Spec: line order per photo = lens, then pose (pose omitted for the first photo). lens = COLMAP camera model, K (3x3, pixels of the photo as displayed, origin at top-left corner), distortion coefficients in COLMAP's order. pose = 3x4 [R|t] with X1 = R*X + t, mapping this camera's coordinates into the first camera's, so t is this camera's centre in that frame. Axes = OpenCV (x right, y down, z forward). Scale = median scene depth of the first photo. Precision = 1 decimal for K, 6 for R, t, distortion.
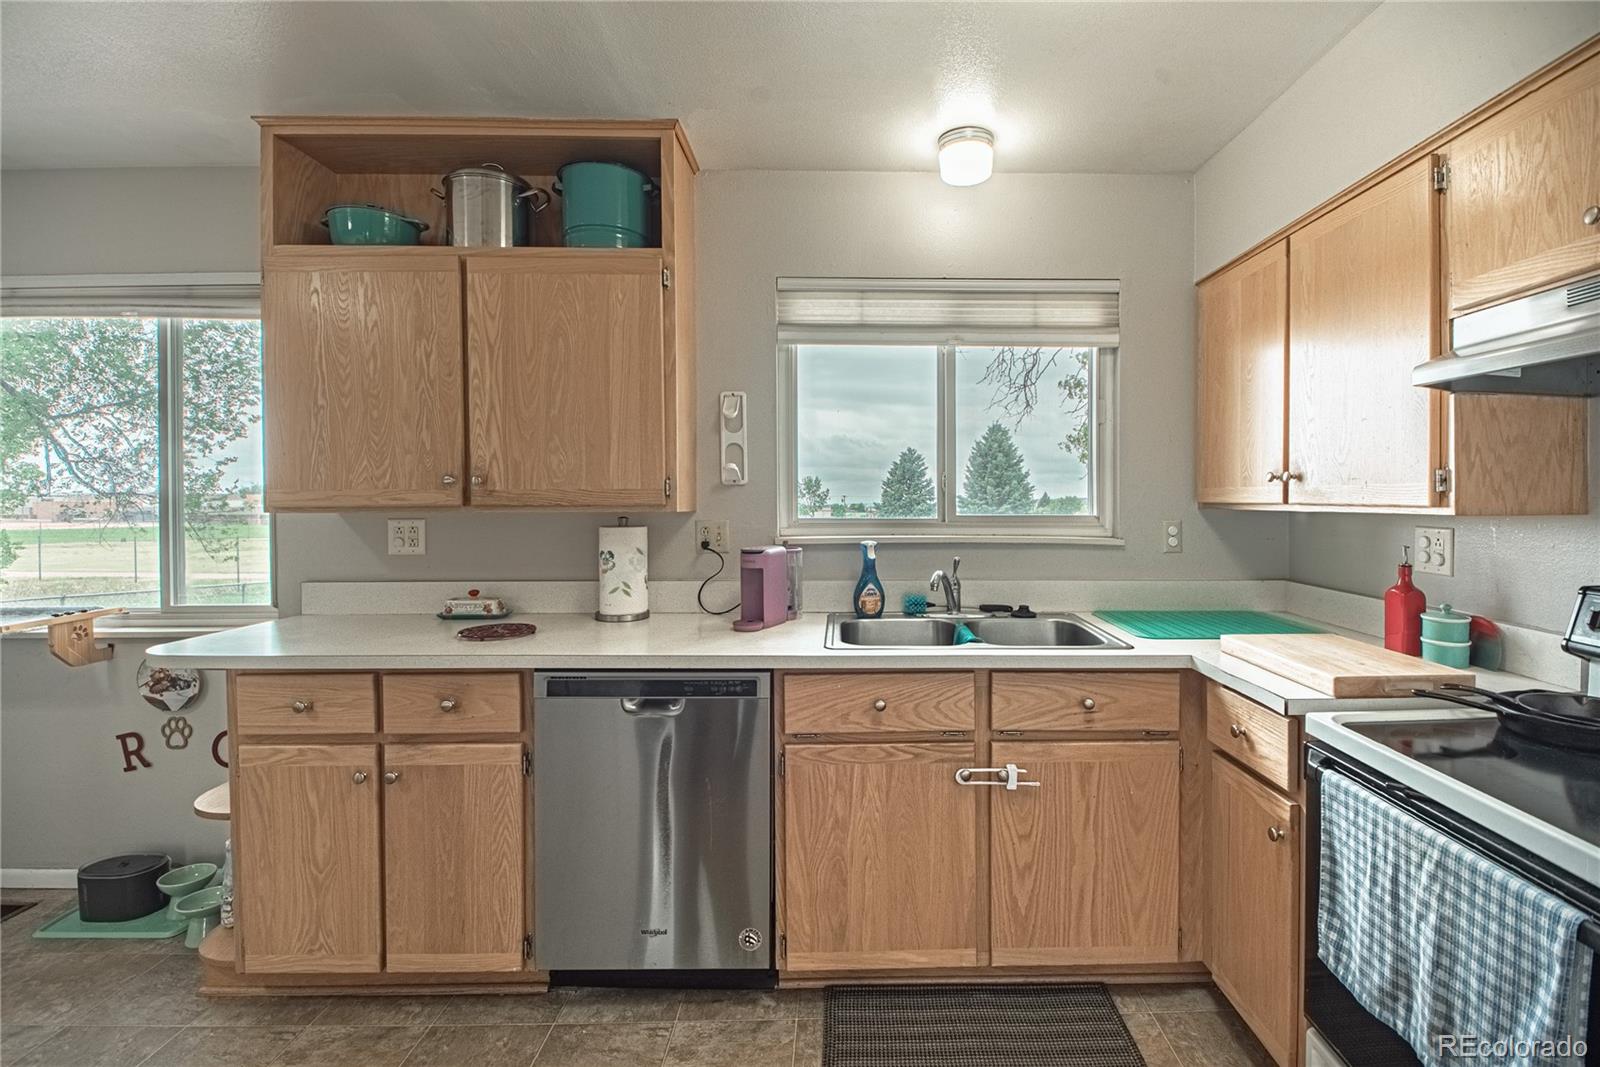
lens RADIAL K [[743.1, 0, 858.6], [0, 743.1, 513.1], [0, 0, 1]] dist [-0.003726, -0.001486]
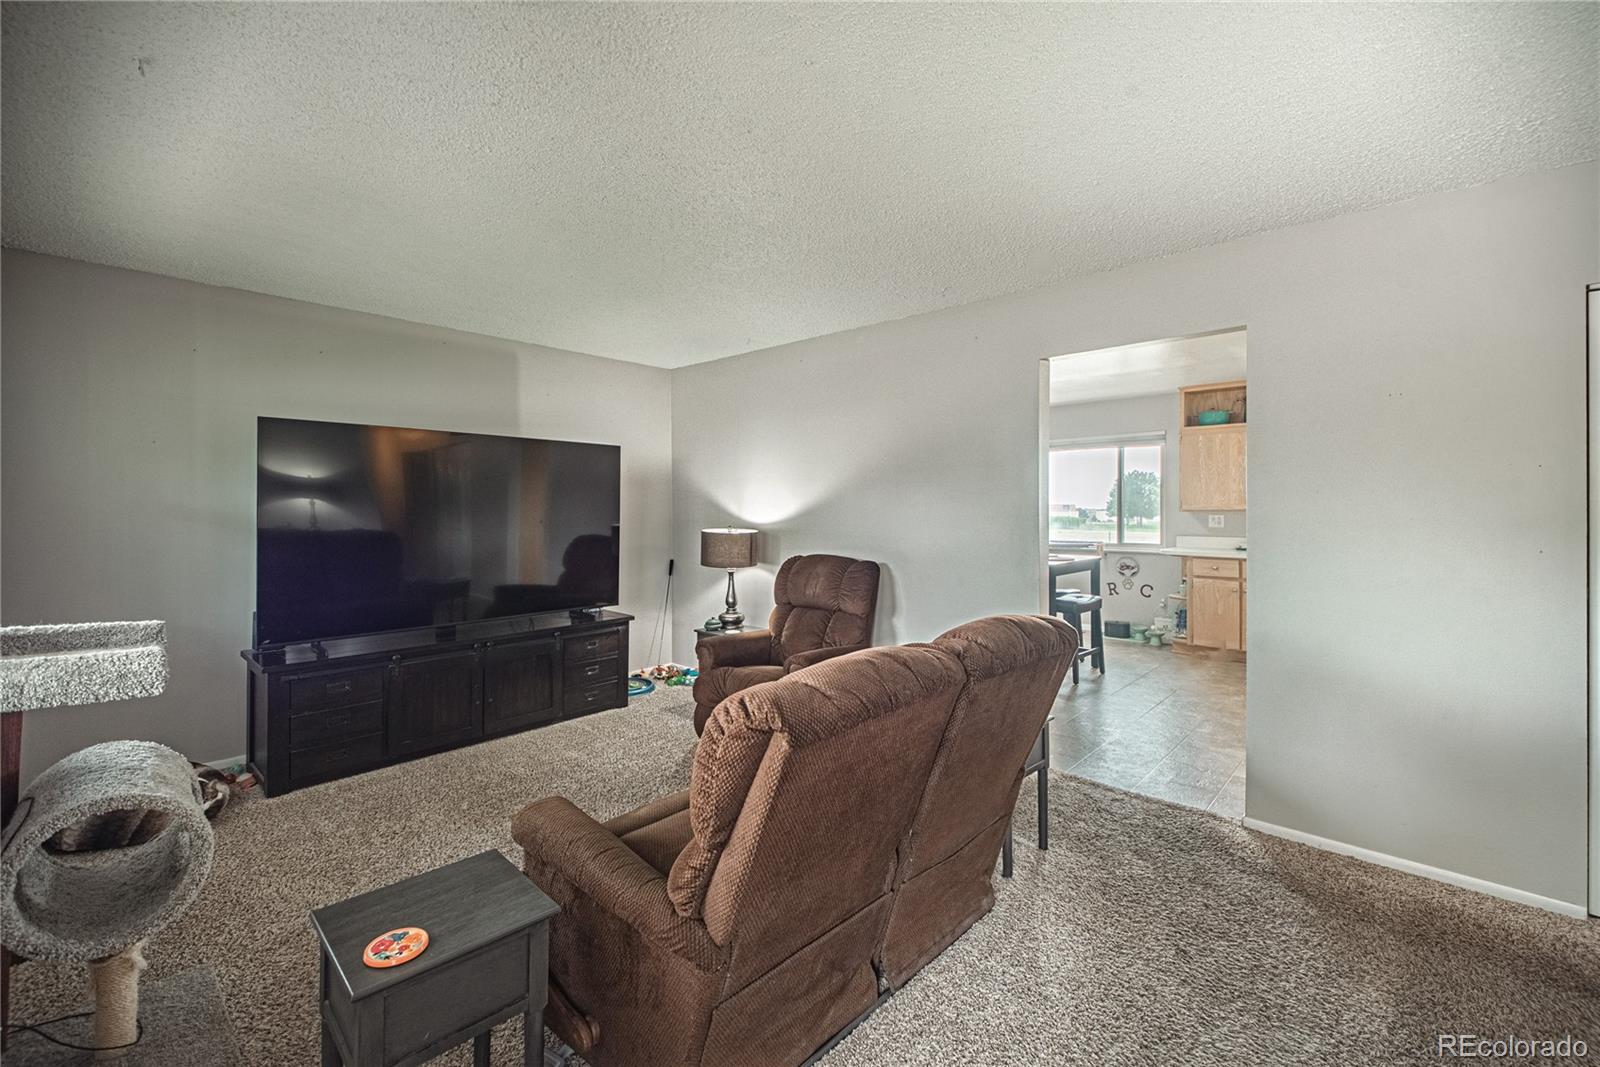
lens RADIAL K [[658.9, 0, 796.4], [0, 658.9, 511.1], [0, 0, 1]] dist [0.000121, -0.000008]
pose [[0.707994, 0.008029, -0.706172, 0.027260], [-0.013071, 0.999913, -0.001736, 0.023203], [0.706097, 0.010460, 0.708038, -2.155304]]
